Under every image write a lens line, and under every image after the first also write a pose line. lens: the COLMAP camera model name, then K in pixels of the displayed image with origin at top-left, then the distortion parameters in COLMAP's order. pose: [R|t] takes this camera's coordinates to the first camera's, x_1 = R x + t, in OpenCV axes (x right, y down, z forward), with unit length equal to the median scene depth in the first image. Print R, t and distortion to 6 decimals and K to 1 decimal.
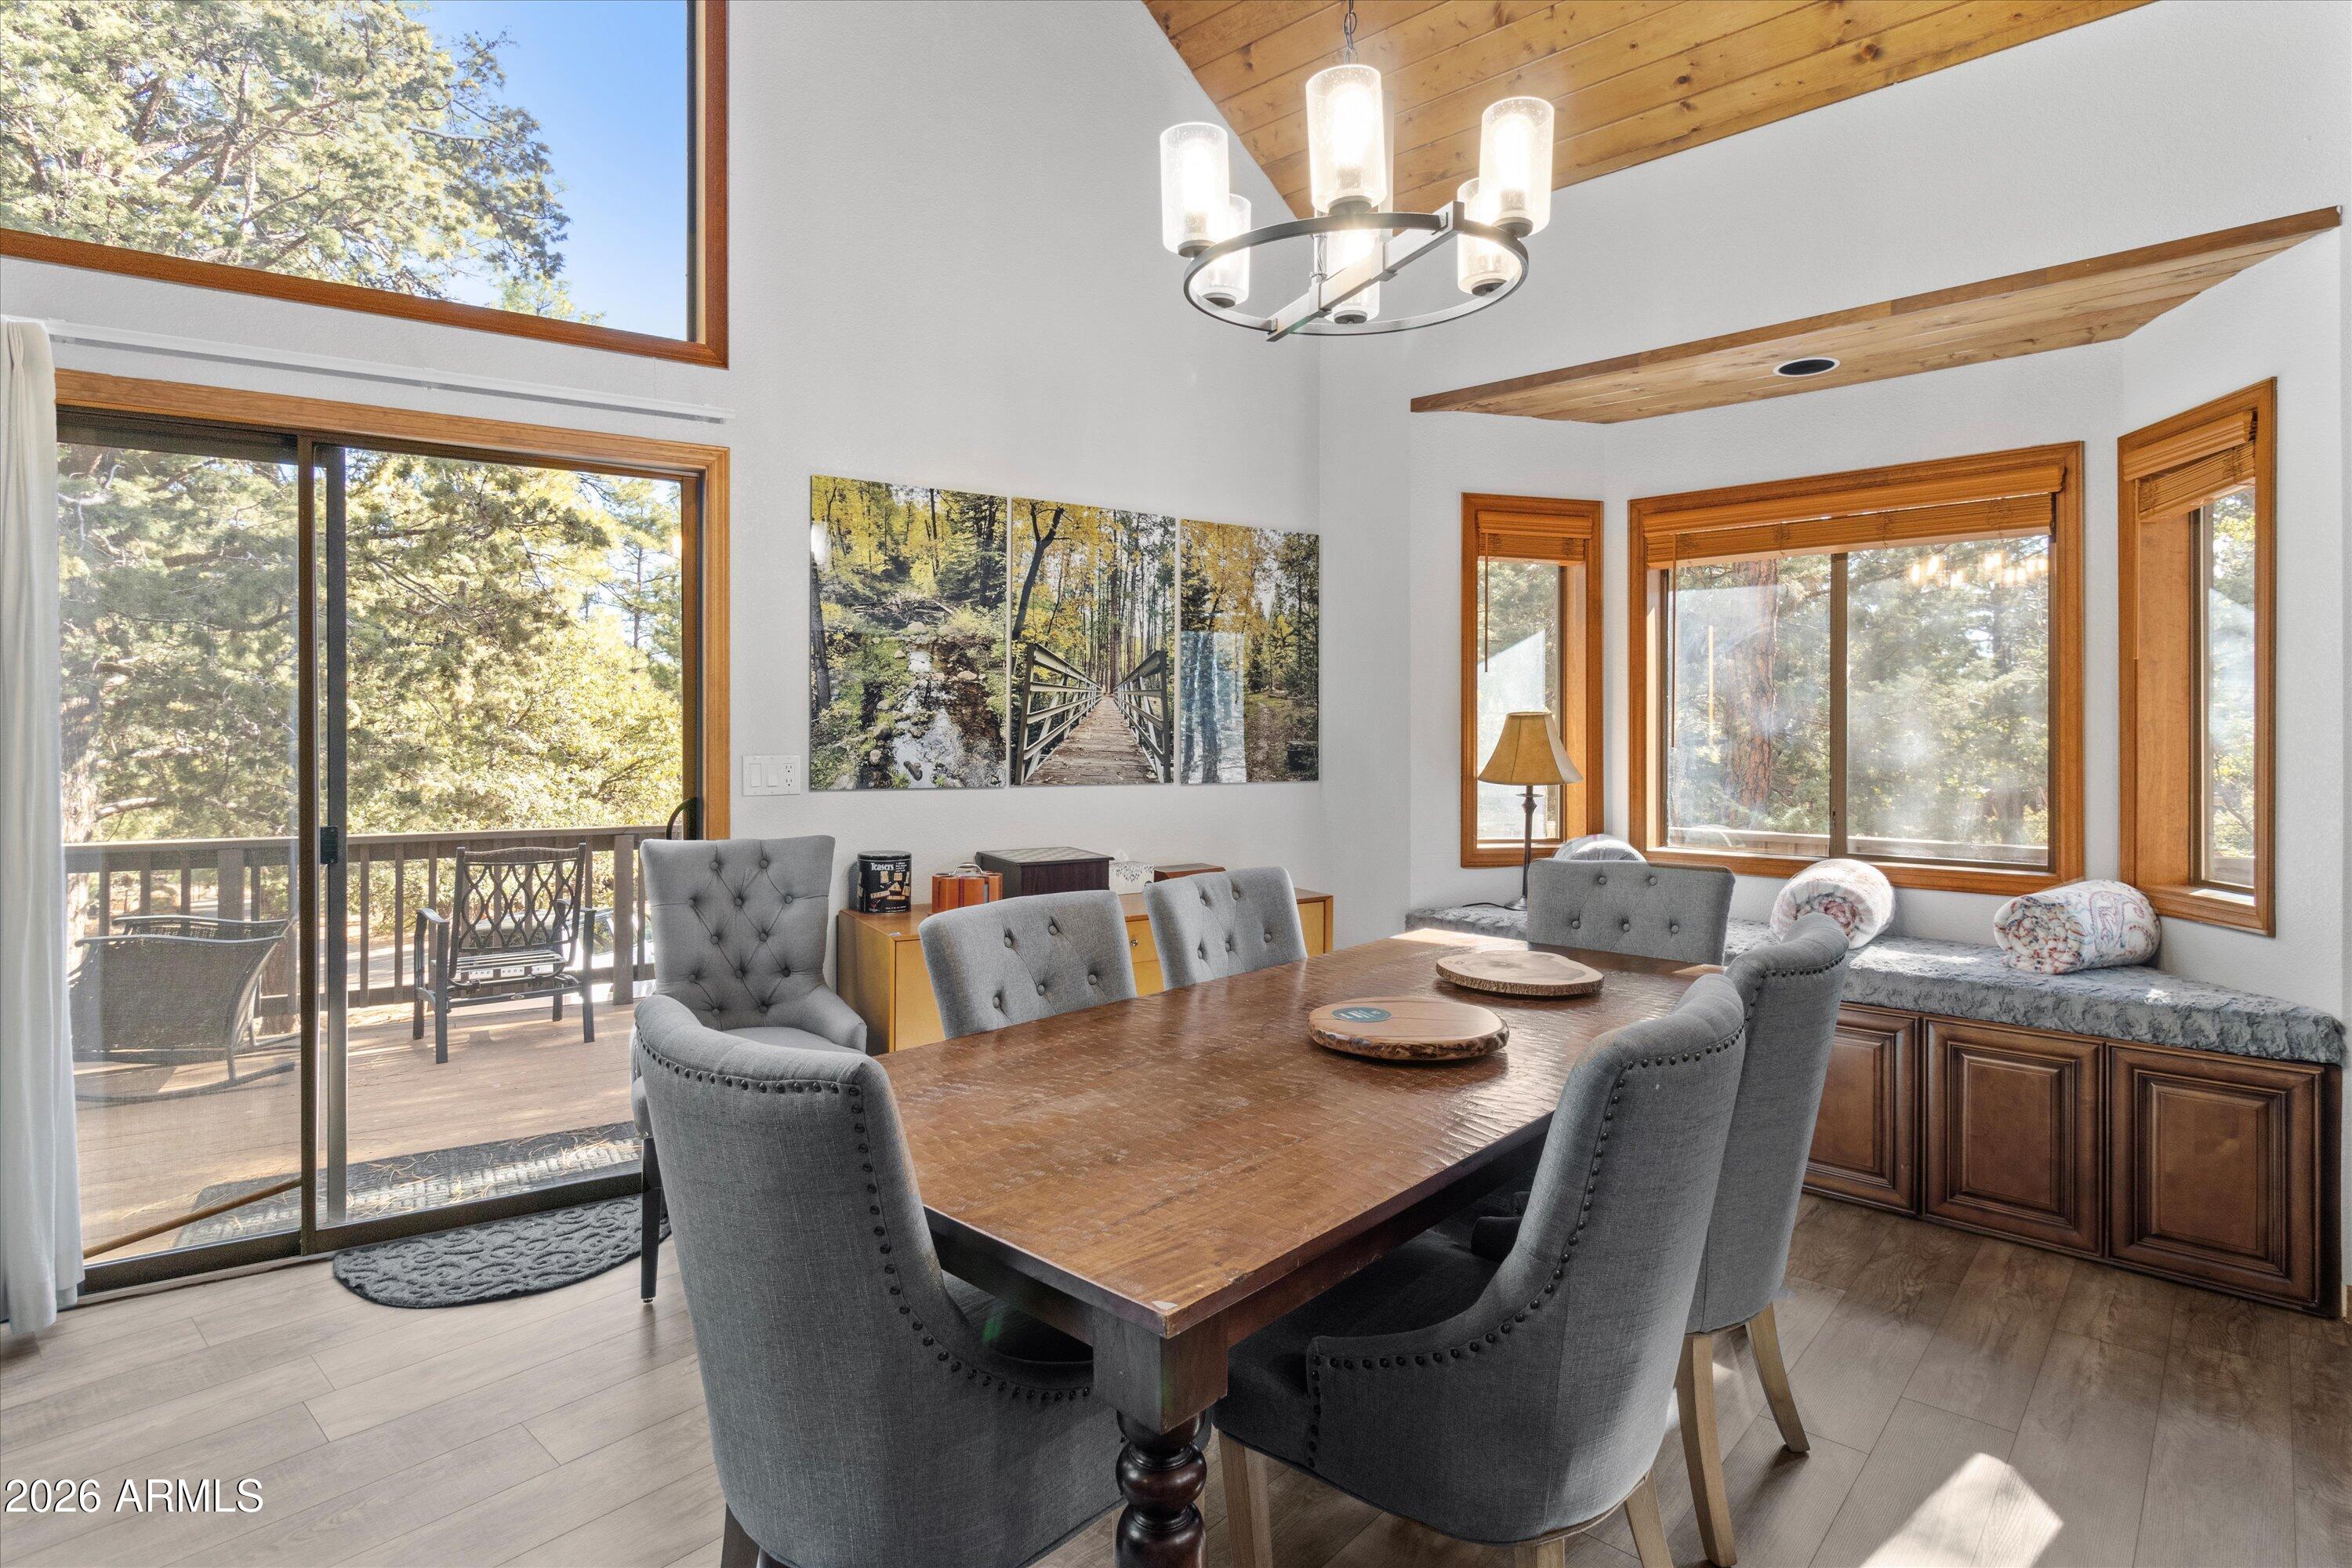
lens RADIAL K [[1184.8, 0, 1179.2], [0, 1184.8, 732.6], [0, 0, 1]] dist [0.000117, 0.000182]
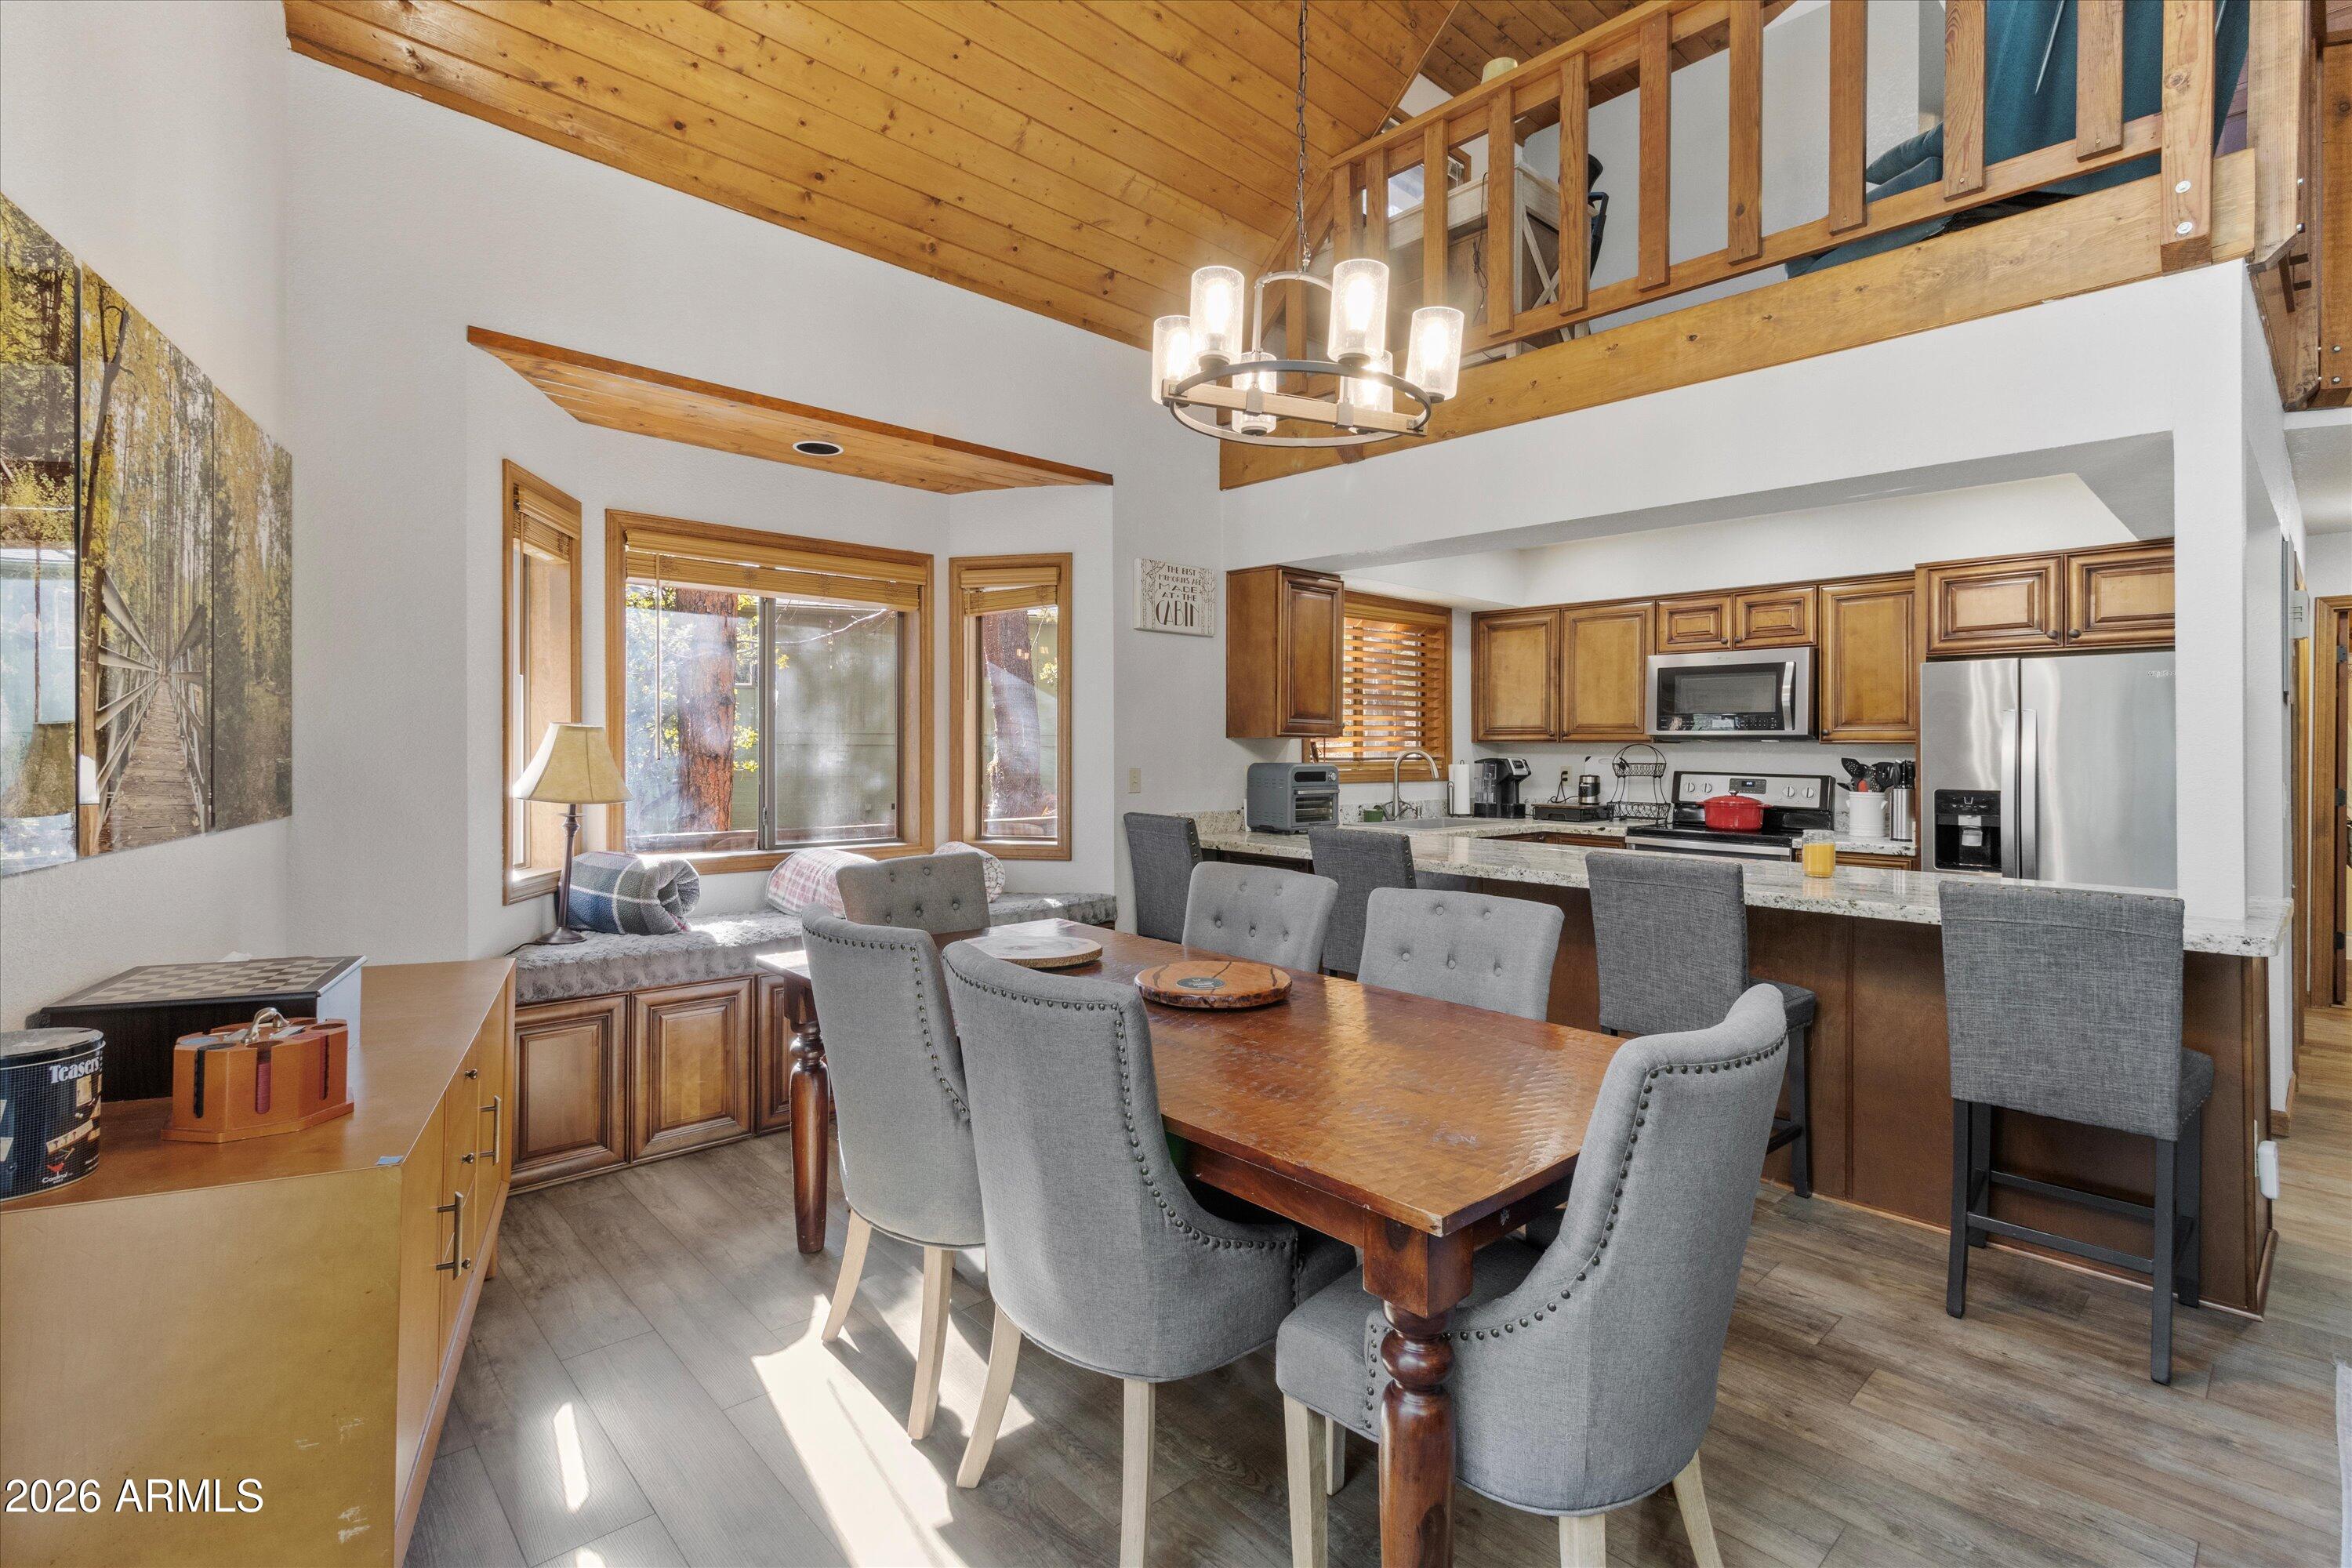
lens RADIAL K [[1096.9, 0, 1177.5], [0, 1096.9, 748.3], [0, 0, 1]] dist [0.002544, 0.000250]
pose [[0.086832, -0.000921, 0.996223, -0.572307], [-0.005682, 0.999983, 0.001419, -0.002383], [-0.996207, -0.005784, 0.086826, 0.533318]]
